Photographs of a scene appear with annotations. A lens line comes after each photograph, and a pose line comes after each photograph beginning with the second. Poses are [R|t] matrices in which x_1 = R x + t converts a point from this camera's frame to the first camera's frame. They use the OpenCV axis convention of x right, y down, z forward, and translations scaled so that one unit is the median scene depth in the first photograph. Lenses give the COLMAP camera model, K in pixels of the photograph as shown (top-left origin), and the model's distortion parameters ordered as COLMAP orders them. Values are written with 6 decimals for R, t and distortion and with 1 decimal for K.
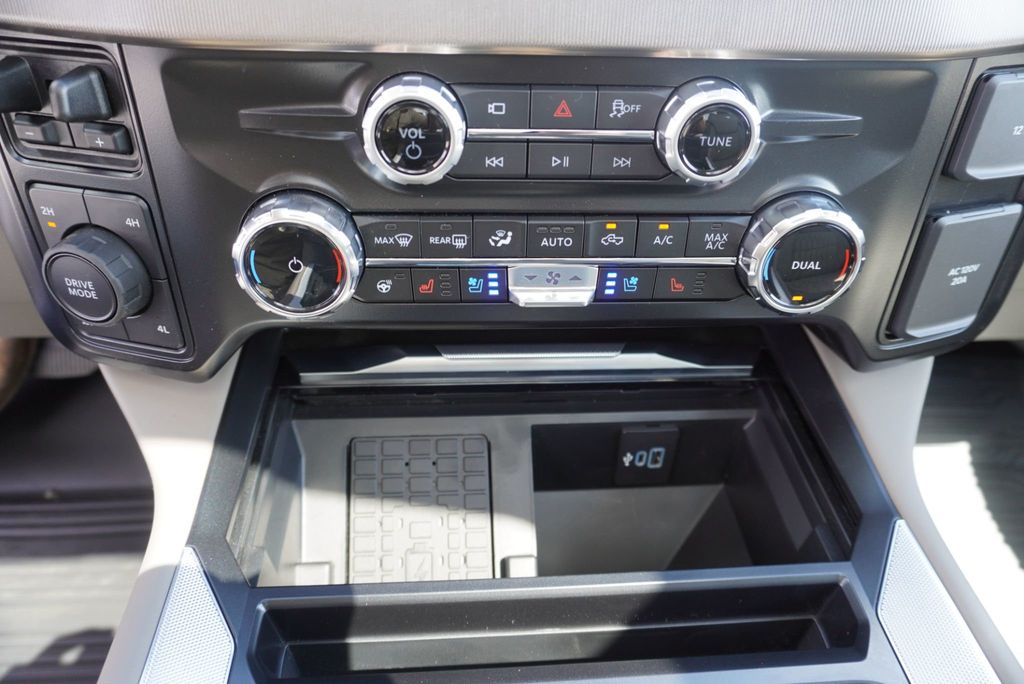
lens RADIAL K [[686.8, 0, 508.5], [0, 686.8, 332.2], [0, 0, 1]] dist [-0.033280, 0.007151]
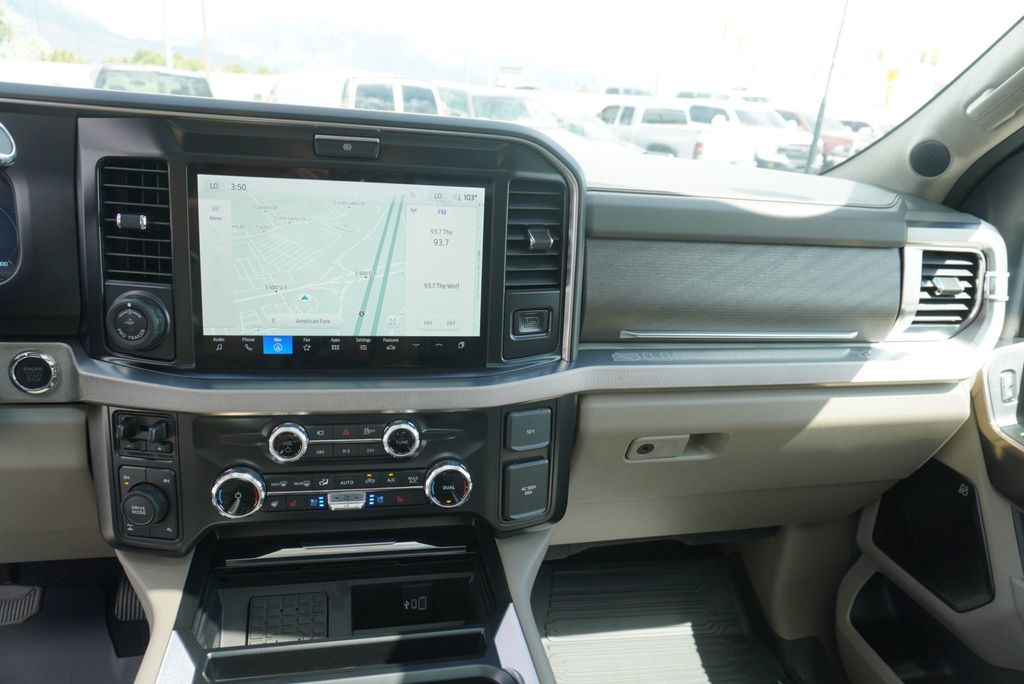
lens RADIAL K [[686.8, 0, 519.5], [0, 686.8, 347.3], [0, 0, 1]] dist [-0.033280, 0.007151]
pose [[0.985918, -0.011001, 0.166868, 0.264250], [0.069604, 0.934291, -0.349649, 0.305551], [-0.152057, 0.356340, 0.921900, -1.480033]]
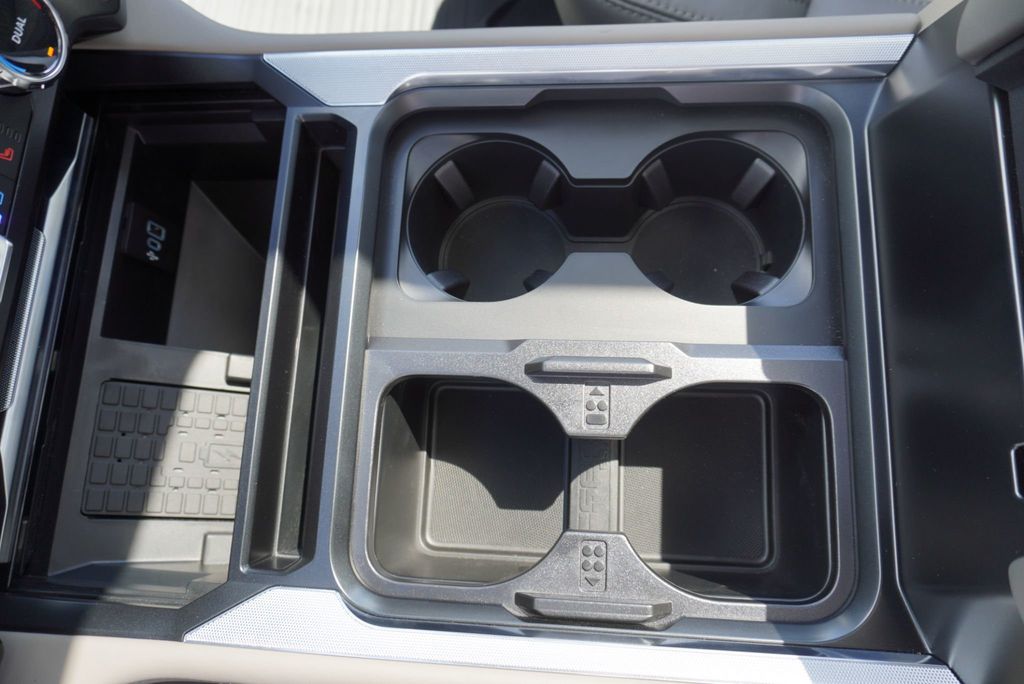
lens RADIAL K [[686.8, 0, 514.1], [0, 686.8, 344.9], [0, 0, 1]] dist [-0.033280, 0.007151]
pose [[0.108049, -0.979945, 0.167429, -0.119029], [0.715326, 0.193591, 0.671440, -0.146843], [-0.690387, 0.047218, 0.721898, -0.228105]]
